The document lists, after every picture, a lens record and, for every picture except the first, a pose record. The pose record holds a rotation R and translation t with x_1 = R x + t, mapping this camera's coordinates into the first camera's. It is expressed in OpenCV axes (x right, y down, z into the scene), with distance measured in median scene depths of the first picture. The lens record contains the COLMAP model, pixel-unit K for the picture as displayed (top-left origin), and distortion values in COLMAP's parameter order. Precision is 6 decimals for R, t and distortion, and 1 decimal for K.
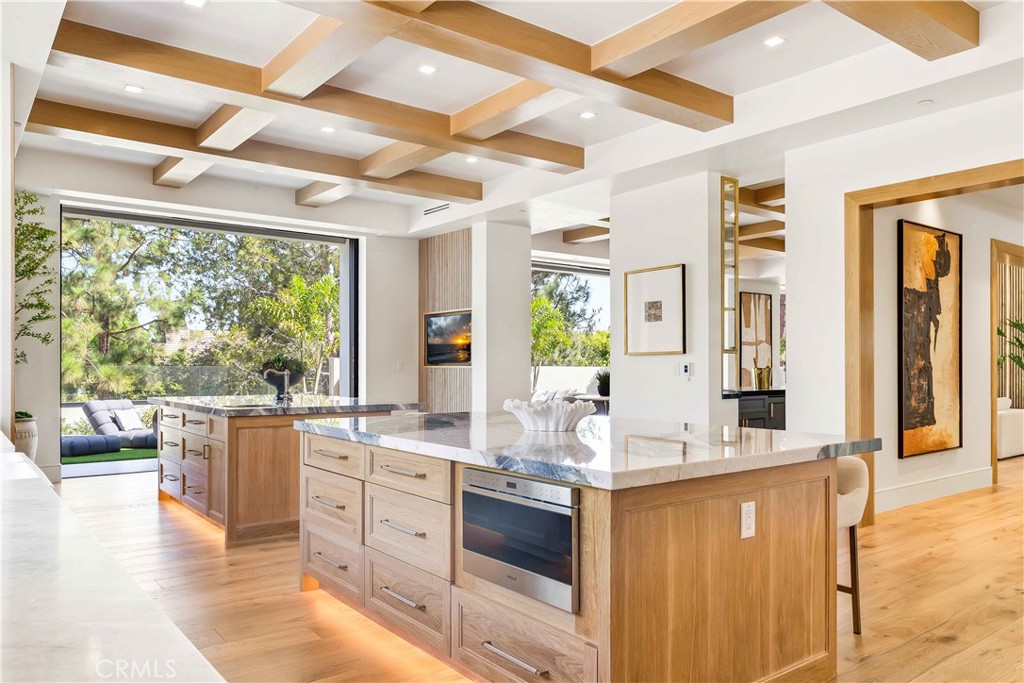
lens RADIAL K [[741.1, 0, 514.6], [0, 741.1, 361.2], [0, 0, 1]] dist [-0.002152, -0.001785]
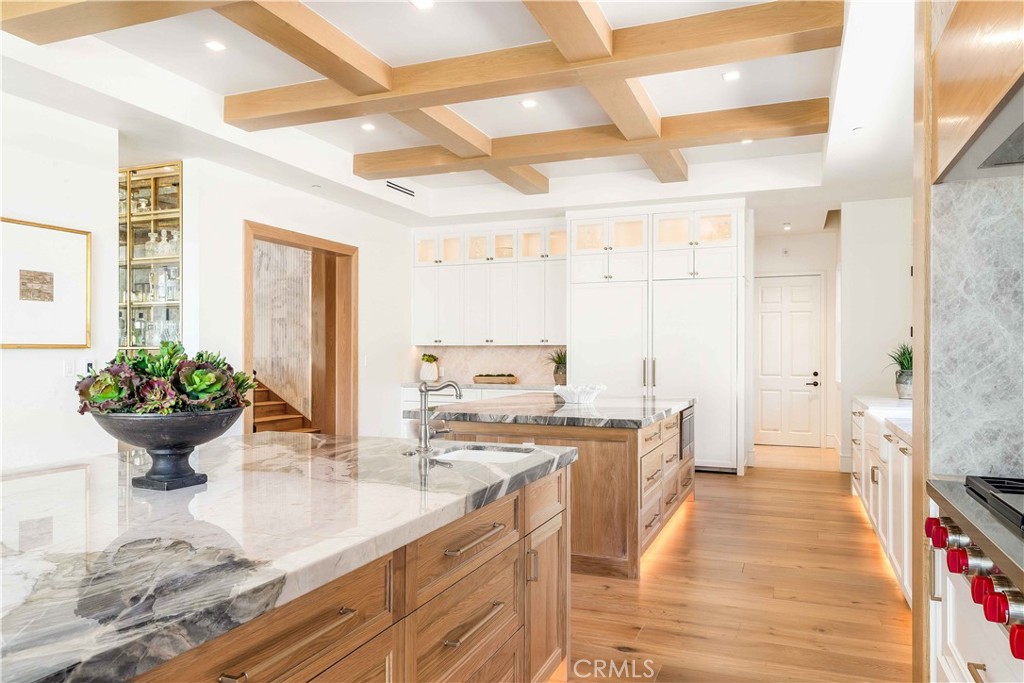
lens RADIAL K [[715.2, 0, 493.9], [0, 715.2, 351.3], [0, 0, 1]] dist [0.000784, 0.002013]
pose [[-0.506595, -0.005548, 0.862166, -0.271818], [-0.011320, 0.999936, -0.000217, -0.004733], [-0.862110, -0.009870, -0.506625, 0.431617]]
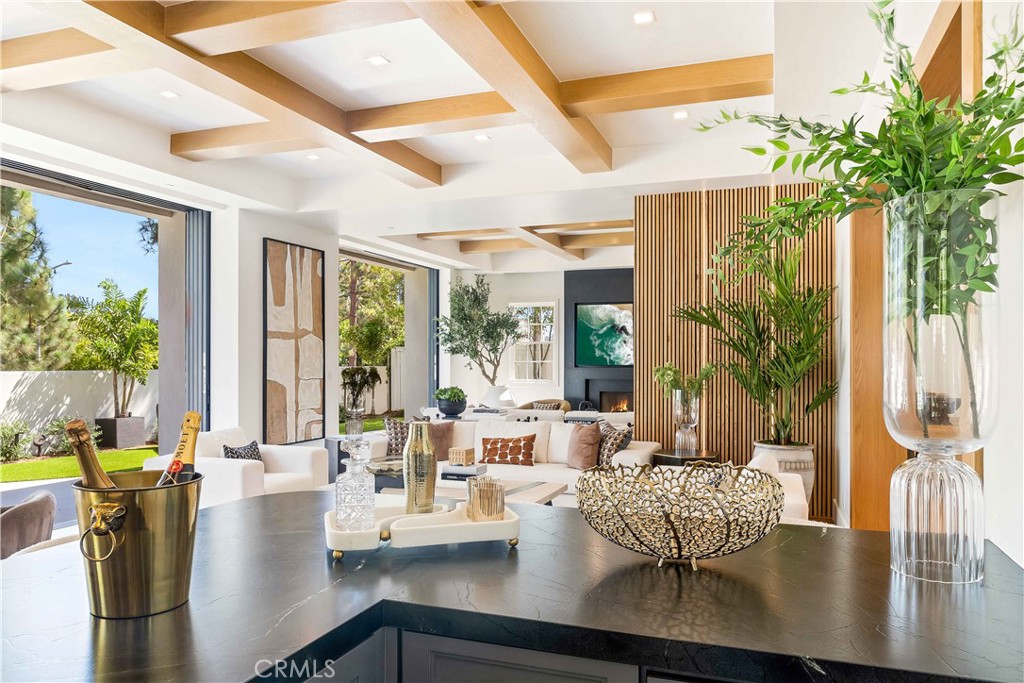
lens RADIAL K [[717.6, 0, 527.9], [0, 717.6, 354.9], [0, 0, 1]] dist [-0.003058, 0.001429]
pose [[0.835531, 0.001571, 0.549441, 0.174494], [-0.003284, 0.999992, 0.002134, -0.010708], [-0.549434, -0.003587, 0.835530, 0.450660]]
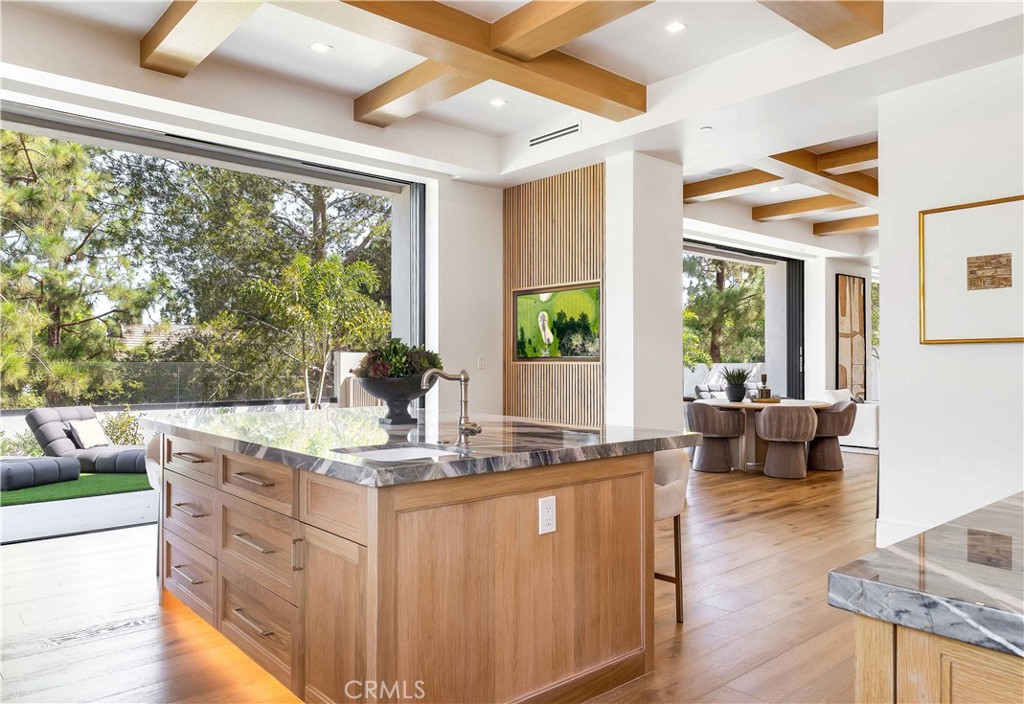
lens RADIAL K [[728.1, 0, 514.1], [0, 728.1, 355.3], [0, 0, 1]] dist [0.002248, 0.004831]
pose [[0.998371, -0.000186, 0.057060, -0.105822], [0.000331, 0.999997, -0.002545, 0.001209], [-0.057060, 0.002560, 0.998367, 0.187914]]
